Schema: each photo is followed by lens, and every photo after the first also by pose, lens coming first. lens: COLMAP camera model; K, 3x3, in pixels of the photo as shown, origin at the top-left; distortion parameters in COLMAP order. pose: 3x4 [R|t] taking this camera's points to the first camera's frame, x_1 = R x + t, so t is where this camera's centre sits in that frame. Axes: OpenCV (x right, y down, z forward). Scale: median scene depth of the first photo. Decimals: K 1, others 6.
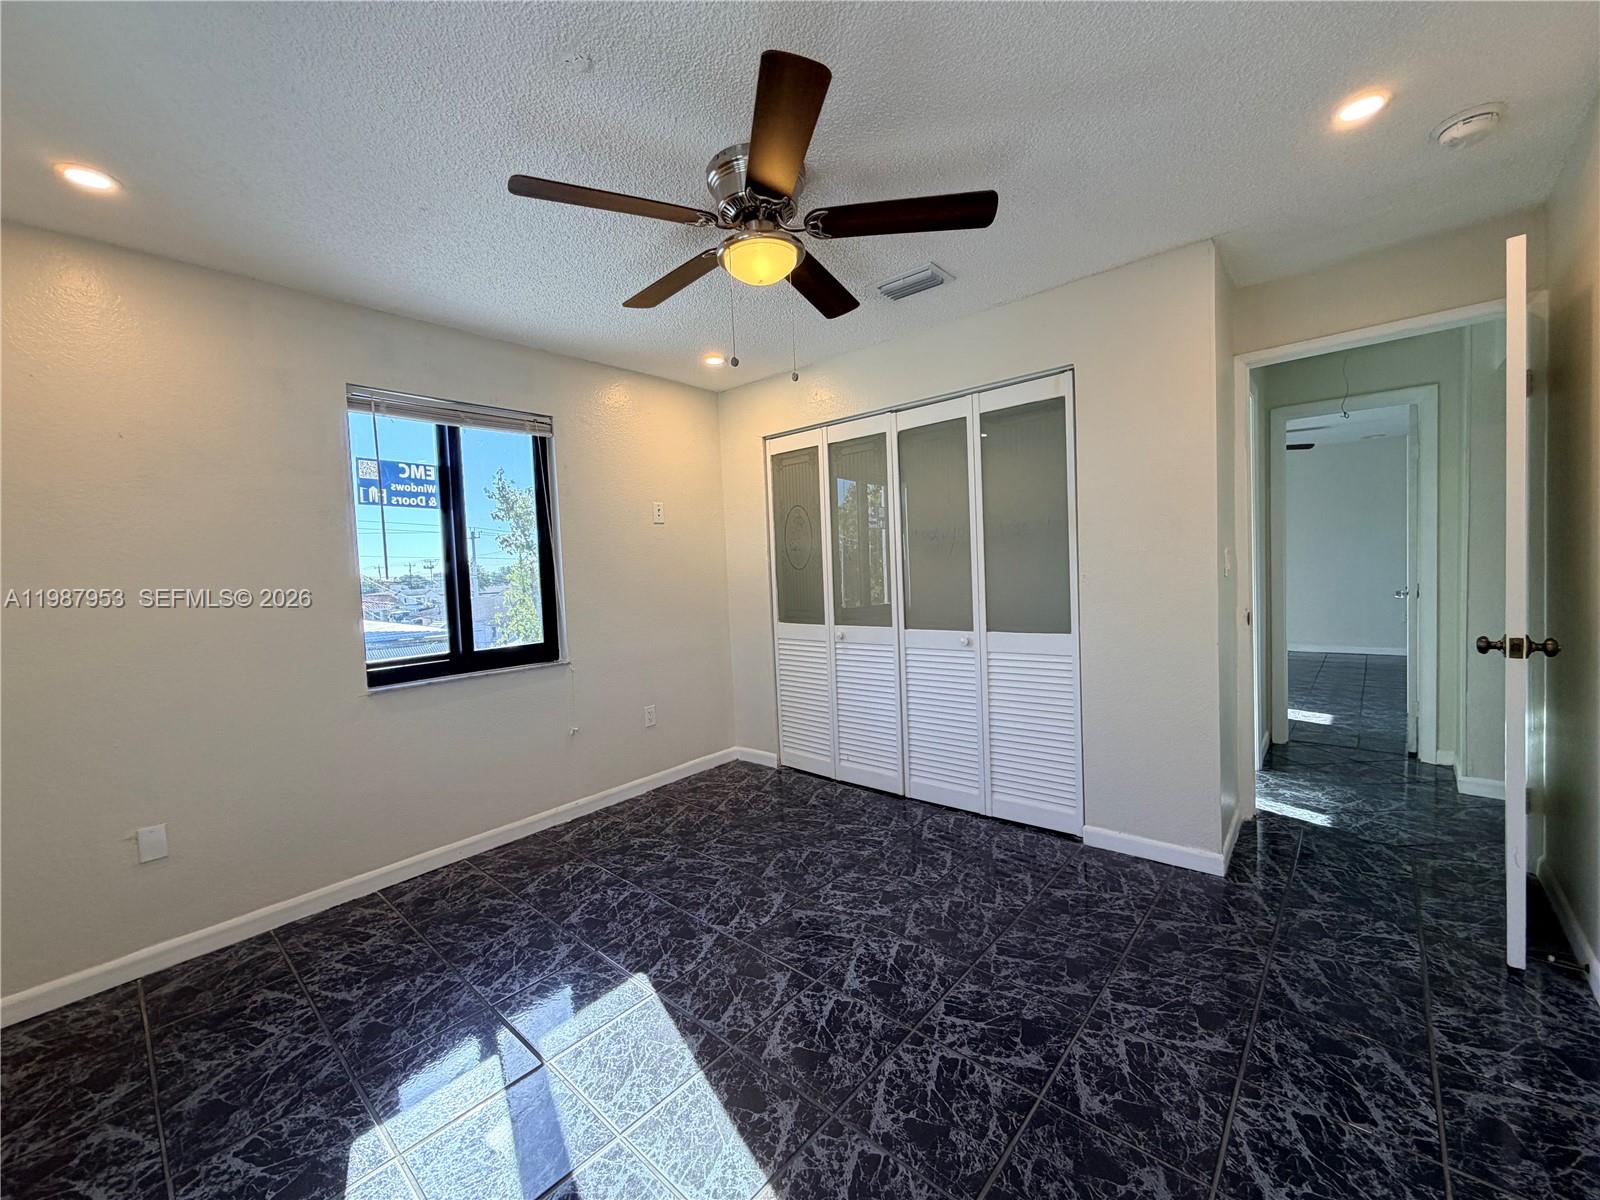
lens RADIAL K [[634.9, 0, 794.7], [0, 634.9, 601.4], [0, 0, 1]] dist [0.000333, 0.000307]
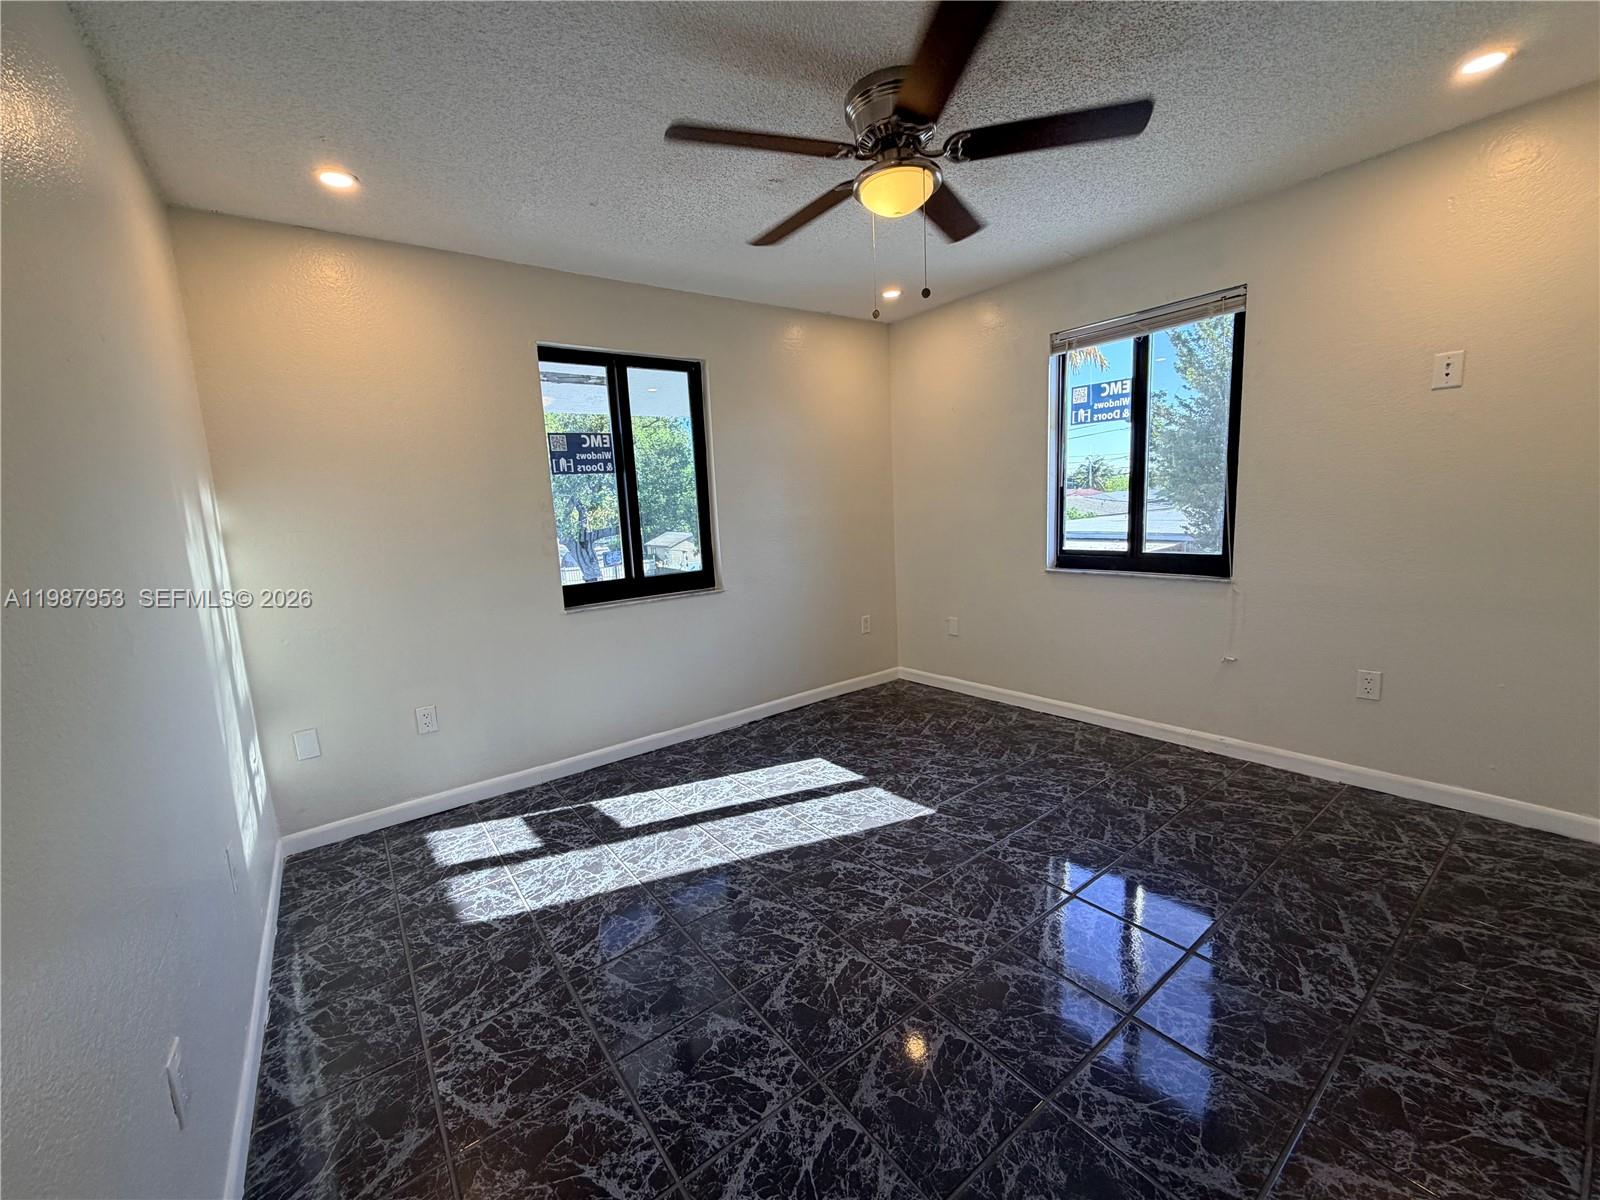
lens RADIAL K [[634.9, 0, 801.8], [0, 634.9, 601.0], [0, 0, 1]] dist [0.000333, 0.000307]
pose [[-0.181285, 0.204128, -0.962012, 0.708161], [0.007304, 0.978473, 0.206245, -0.073518], [0.983403, 0.030363, -0.178873, 0.696171]]
